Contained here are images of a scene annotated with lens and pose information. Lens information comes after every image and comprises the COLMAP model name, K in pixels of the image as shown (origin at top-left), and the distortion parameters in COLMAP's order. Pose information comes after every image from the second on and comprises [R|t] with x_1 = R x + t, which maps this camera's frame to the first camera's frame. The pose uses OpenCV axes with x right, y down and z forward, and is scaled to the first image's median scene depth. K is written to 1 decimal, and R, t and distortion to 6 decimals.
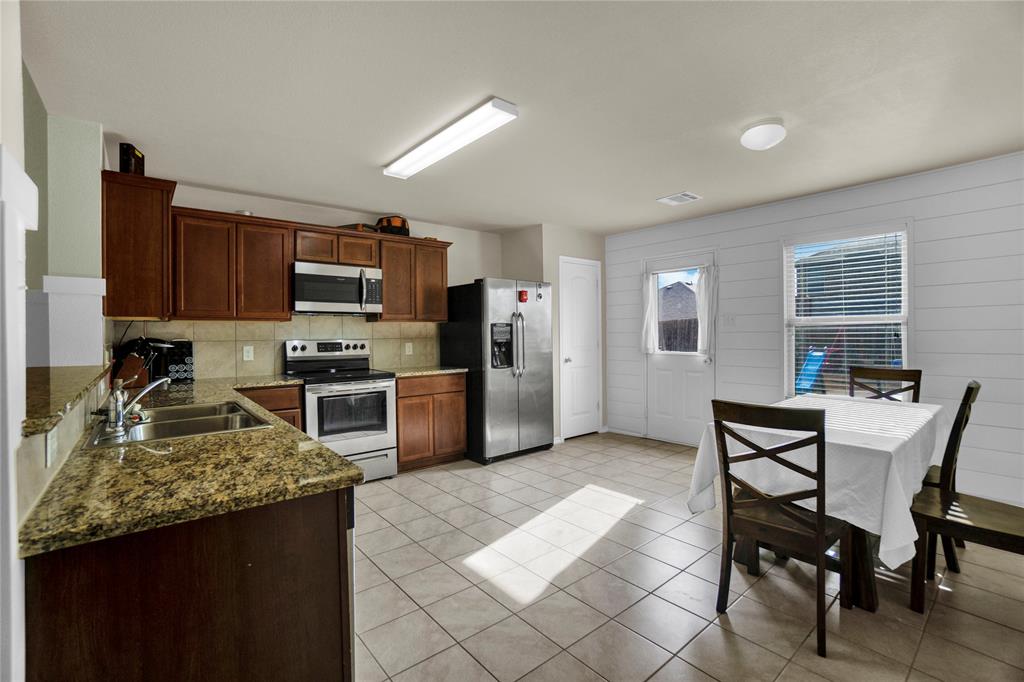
lens RADIAL K [[448.1, 0, 510.1], [0, 448.1, 336.9], [0, 0, 1]] dist [-0.017918, 0.001108]
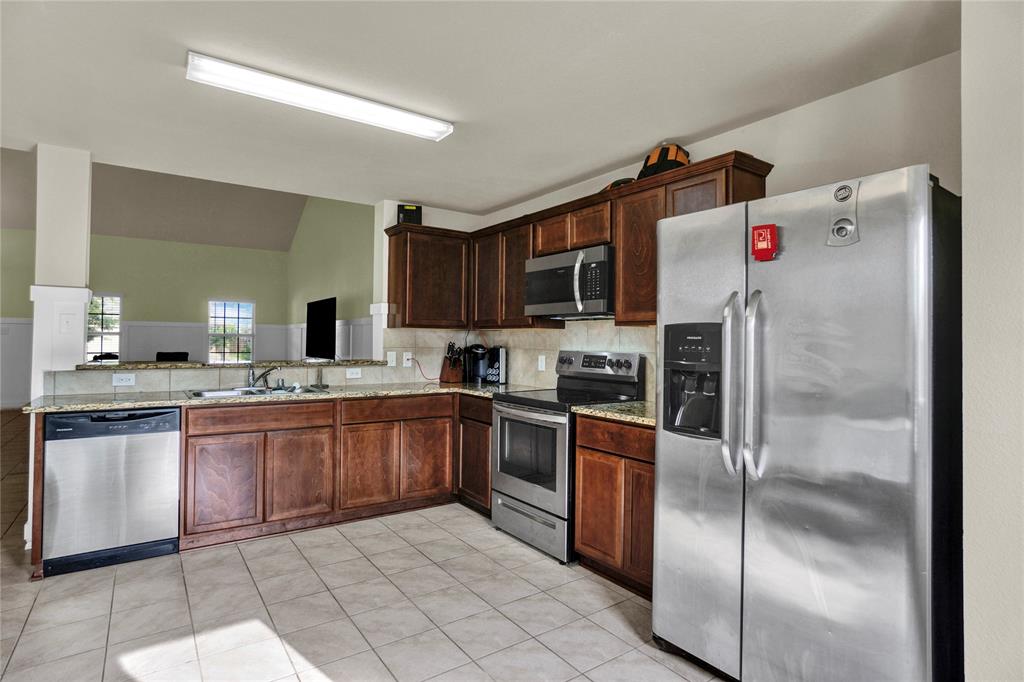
lens RADIAL K [[545.6, 0, 507.1], [0, 545.6, 339.6], [0, 0, 1]] dist [-0.003302, -0.000285]
pose [[-0.091589, 0.005585, -0.995781, 0.527364], [-0.022440, 0.999719, 0.007671, -0.018261], [0.995544, 0.023047, -0.091438, 0.961713]]
